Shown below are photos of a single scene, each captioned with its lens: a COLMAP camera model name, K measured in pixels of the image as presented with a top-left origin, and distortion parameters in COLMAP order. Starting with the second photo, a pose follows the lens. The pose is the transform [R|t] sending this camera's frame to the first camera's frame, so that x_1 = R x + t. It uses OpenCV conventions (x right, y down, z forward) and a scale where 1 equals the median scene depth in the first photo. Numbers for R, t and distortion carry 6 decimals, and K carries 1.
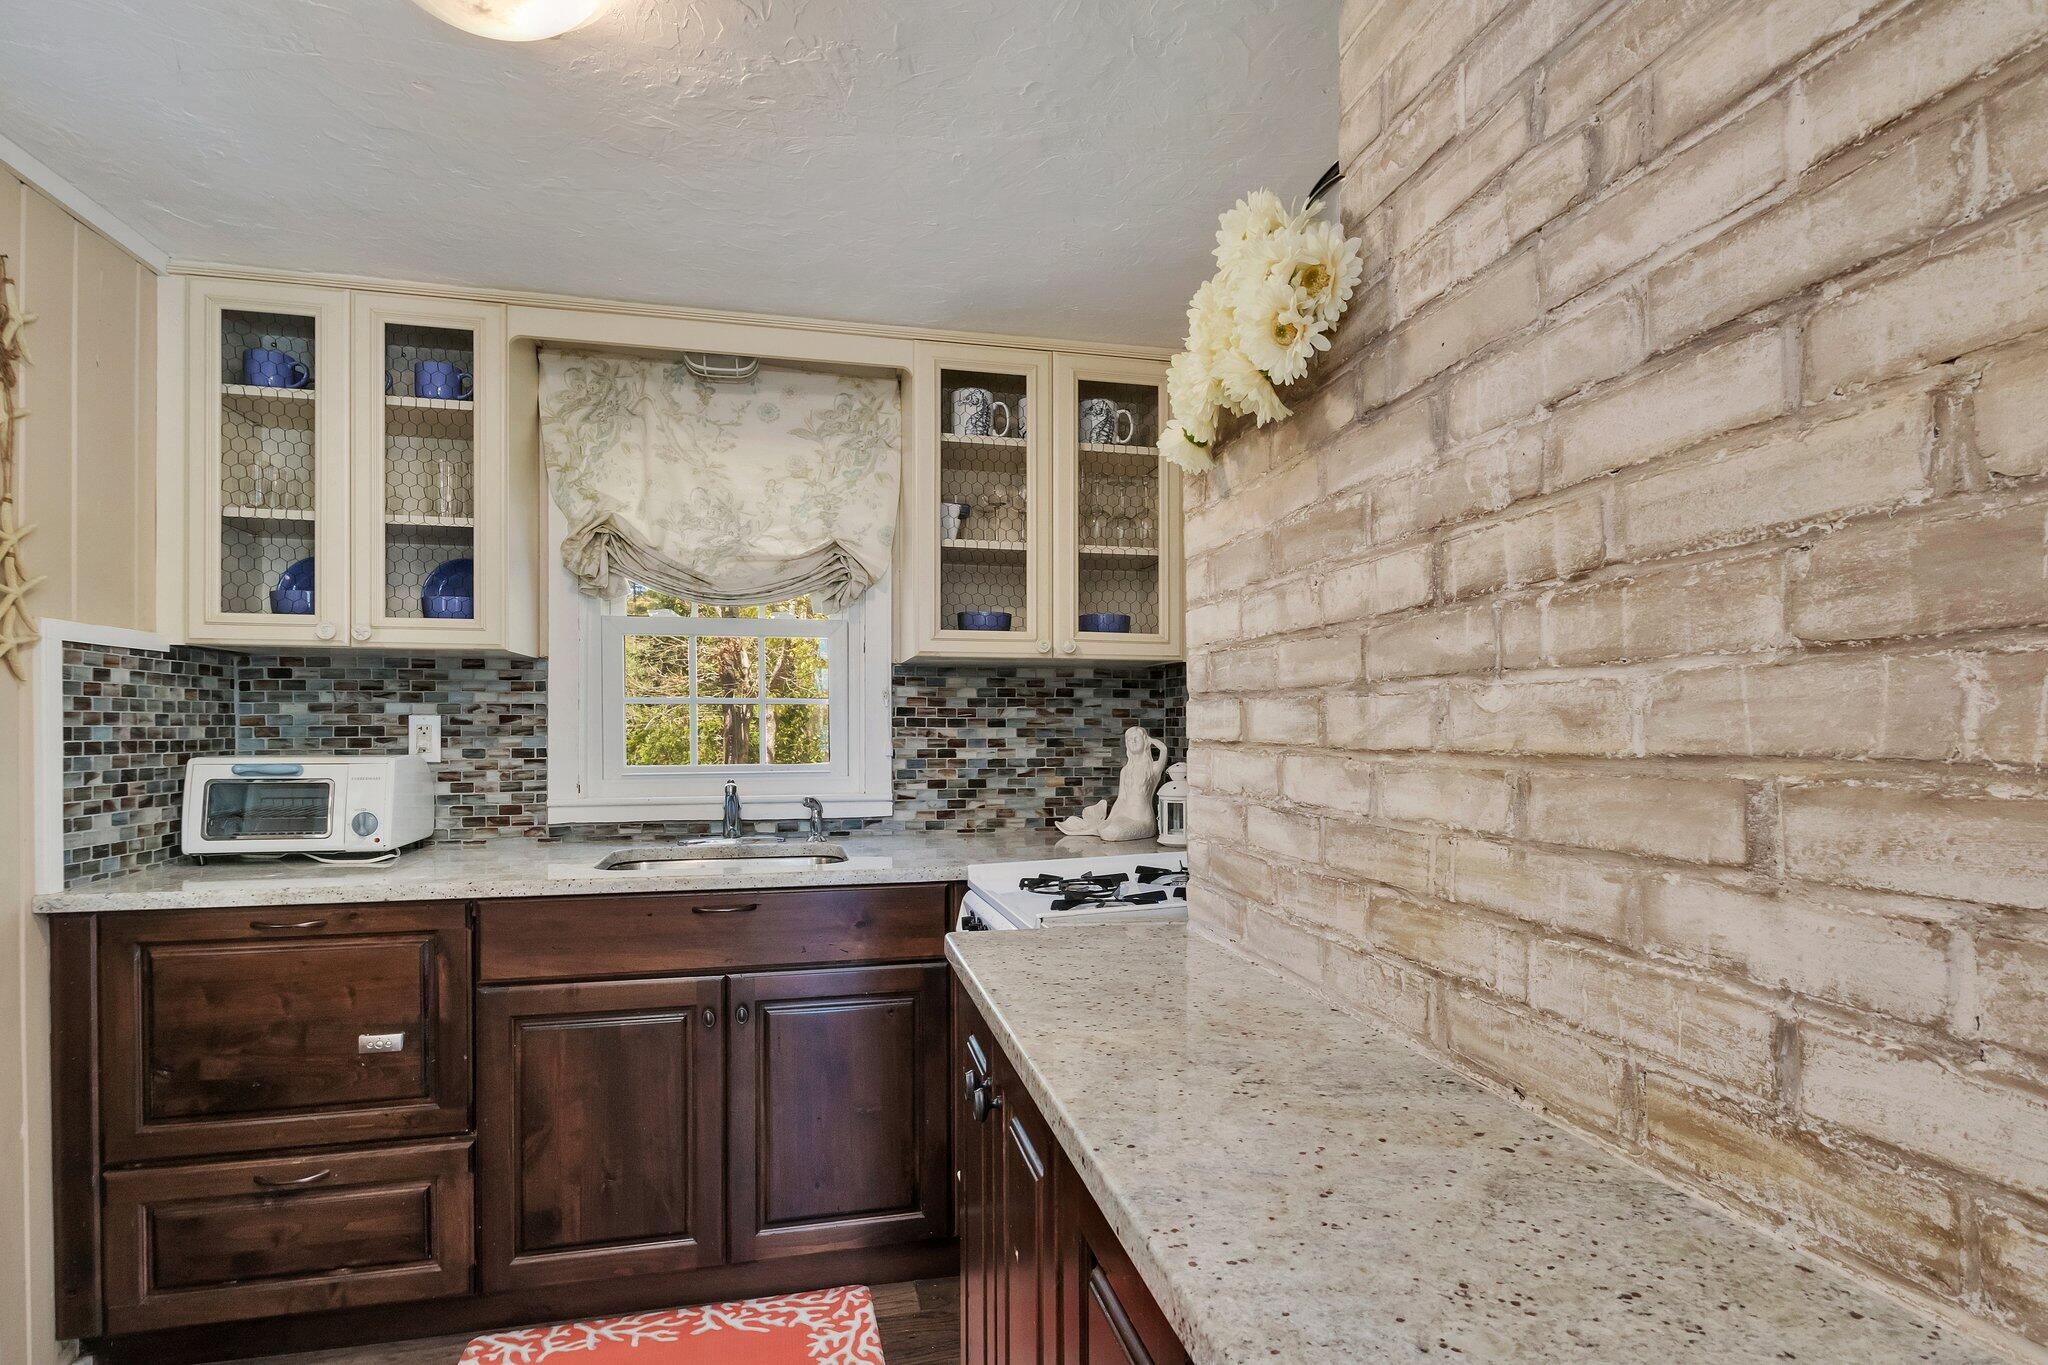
lens RADIAL K [[1033.5, 0, 1034.0], [0, 1033.5, 726.8], [0, 0, 1]] dist [-0.008286, 0.000765]
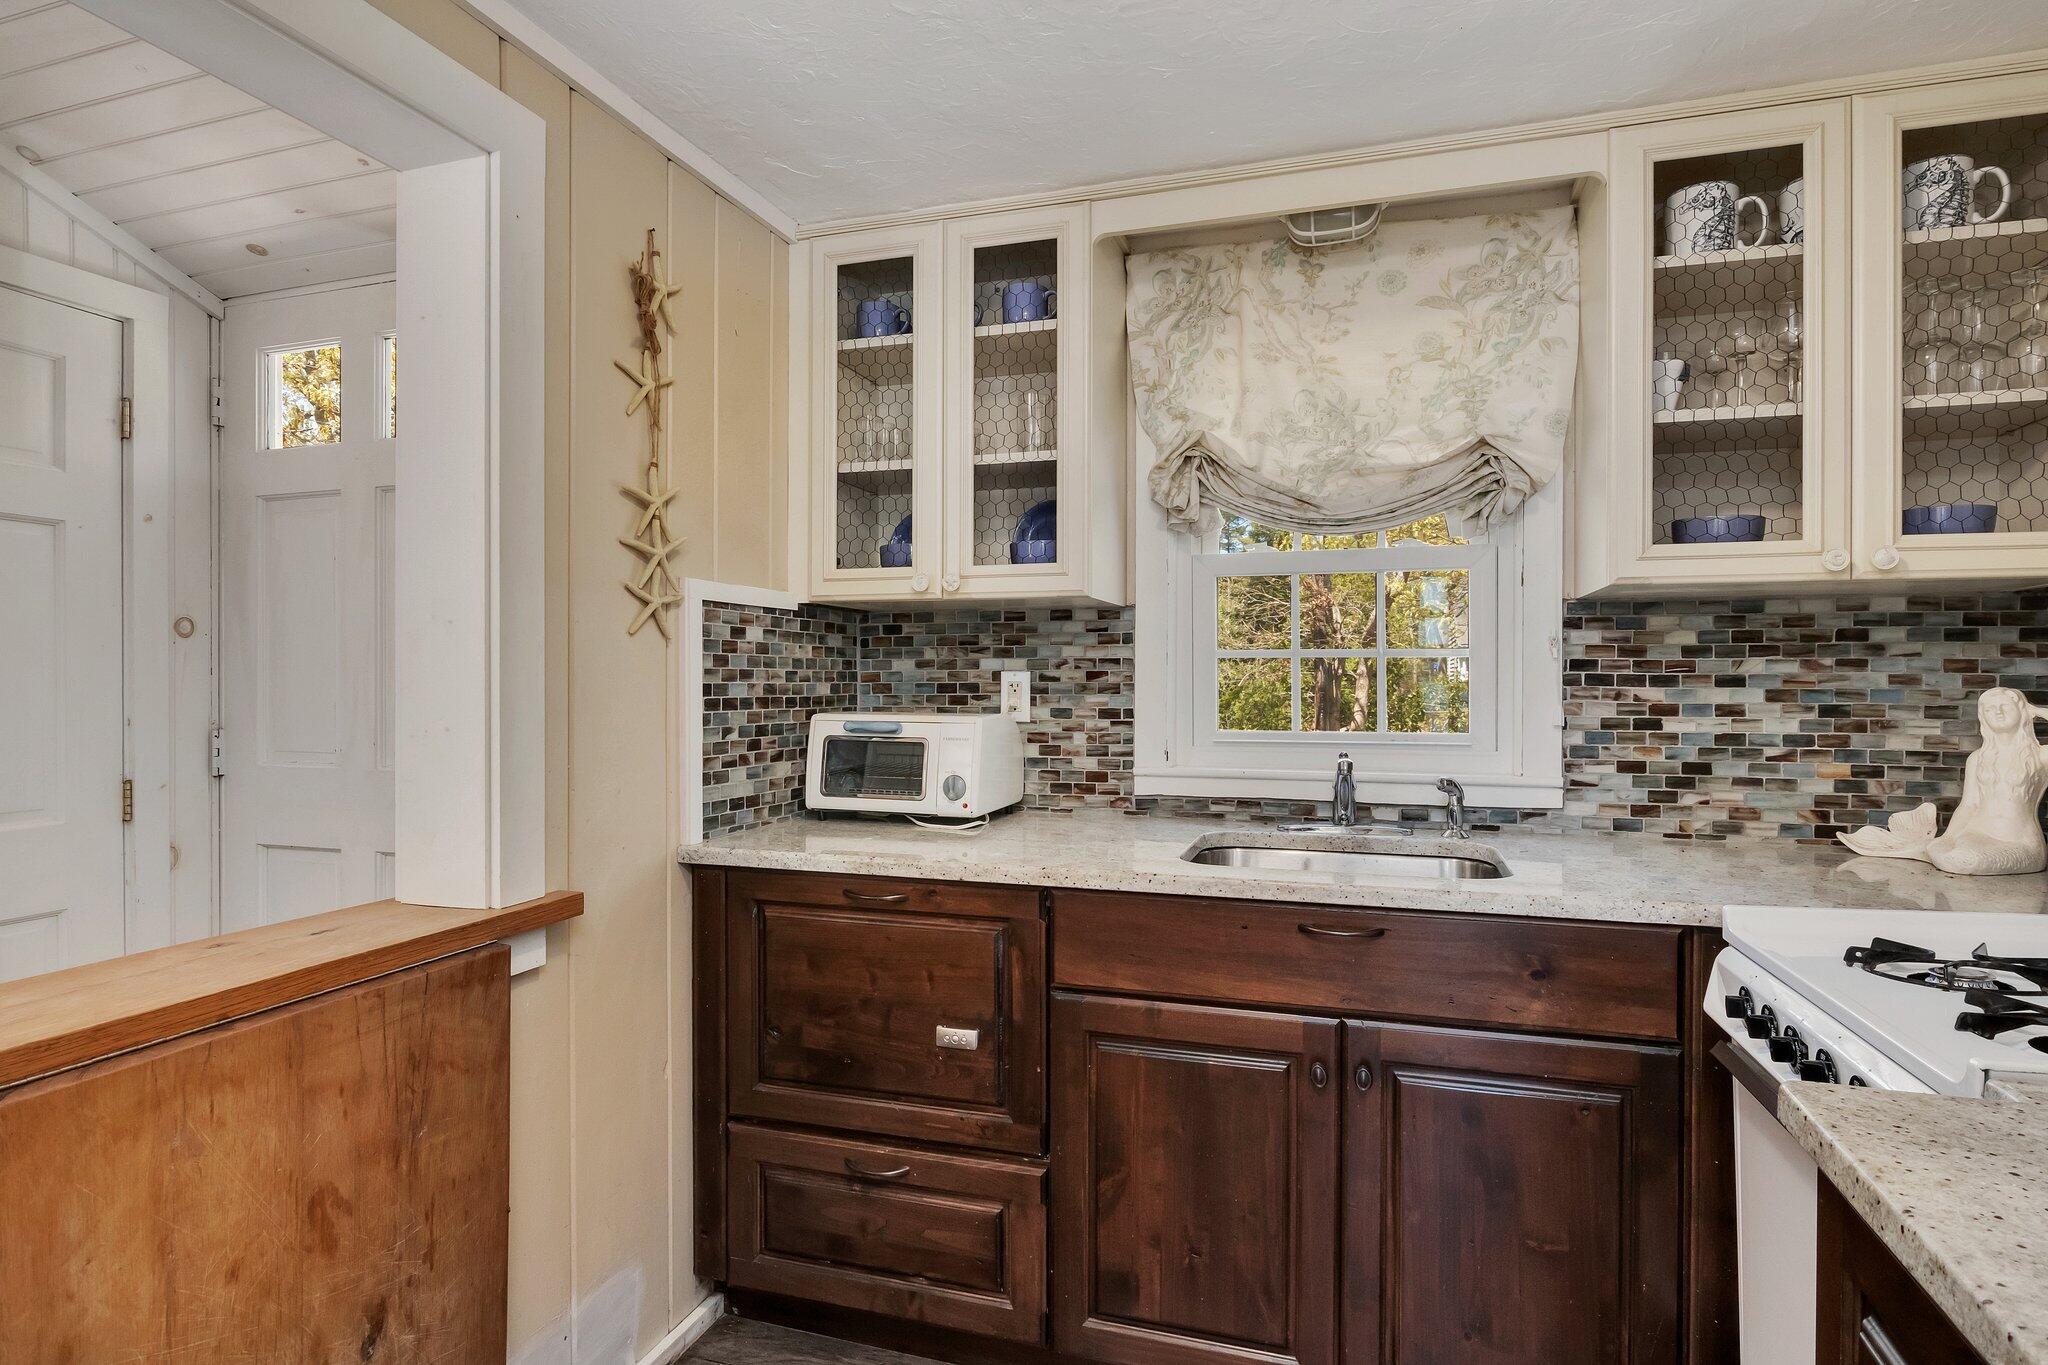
lens RADIAL K [[1033.5, 0, 1056.0], [0, 1033.5, 687.2], [0, 0, 1]] dist [-0.008286, 0.000765]
pose [[0.859818, 0.005529, -0.510571, -0.078860], [-0.003311, 0.999981, 0.005254, -0.001991], [0.510590, -0.002827, 0.859820, 0.207694]]
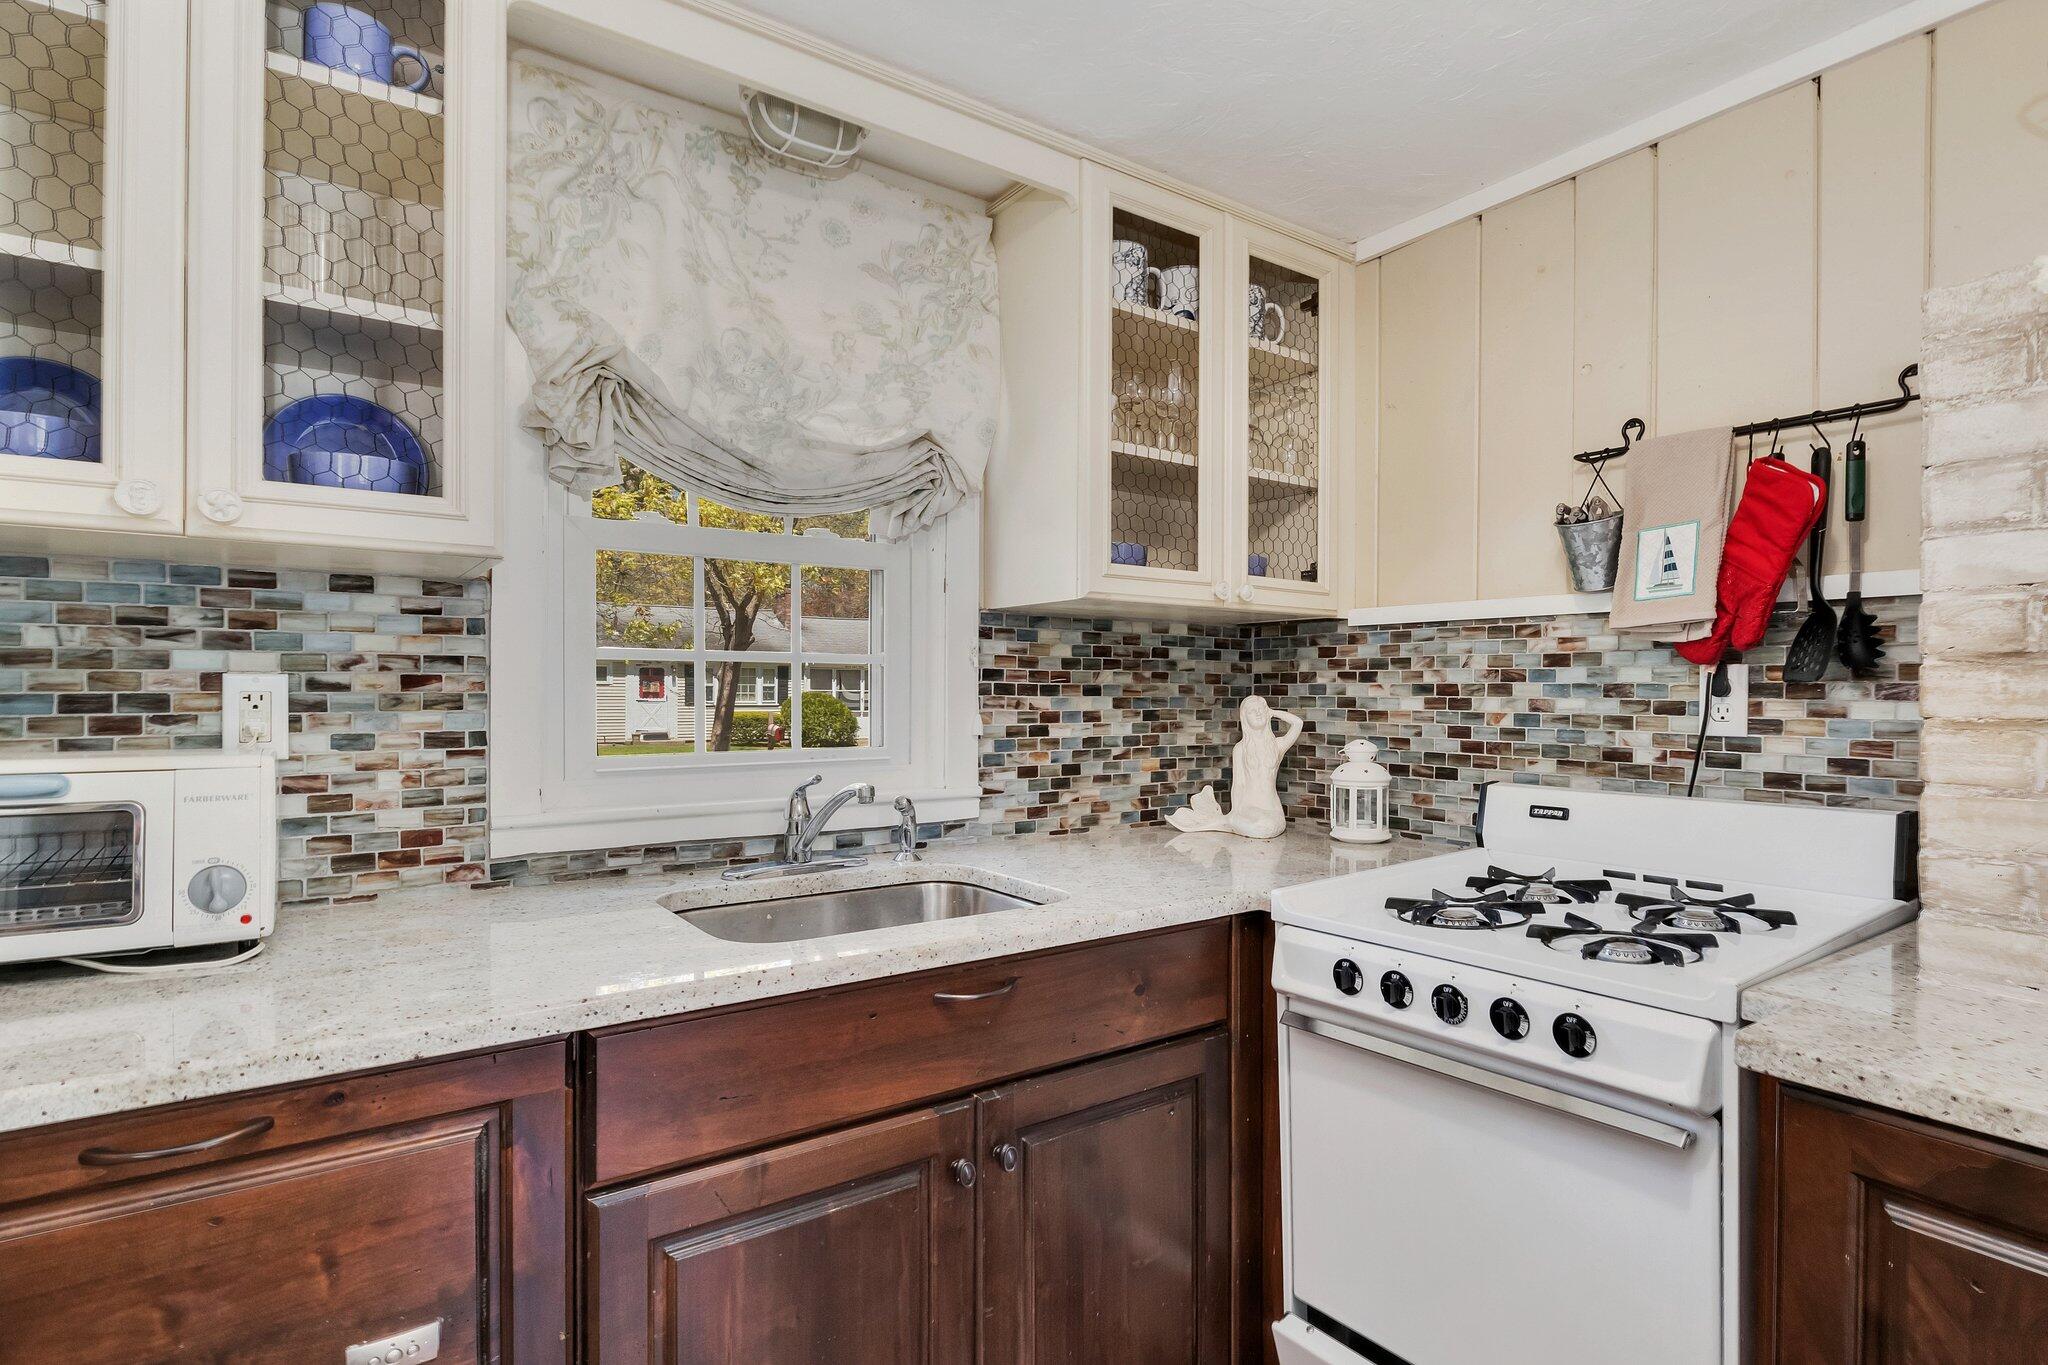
lens RADIAL K [[1033.5, 0, 1020.9], [0, 1033.5, 693.7], [0, 0, 1]] dist [-0.008286, 0.000765]
pose [[0.927151, 0.002727, 0.374677, -0.412530], [-0.004339, 0.999985, 0.003458, -0.004175], [-0.374662, -0.004832, 0.927149, 0.336509]]
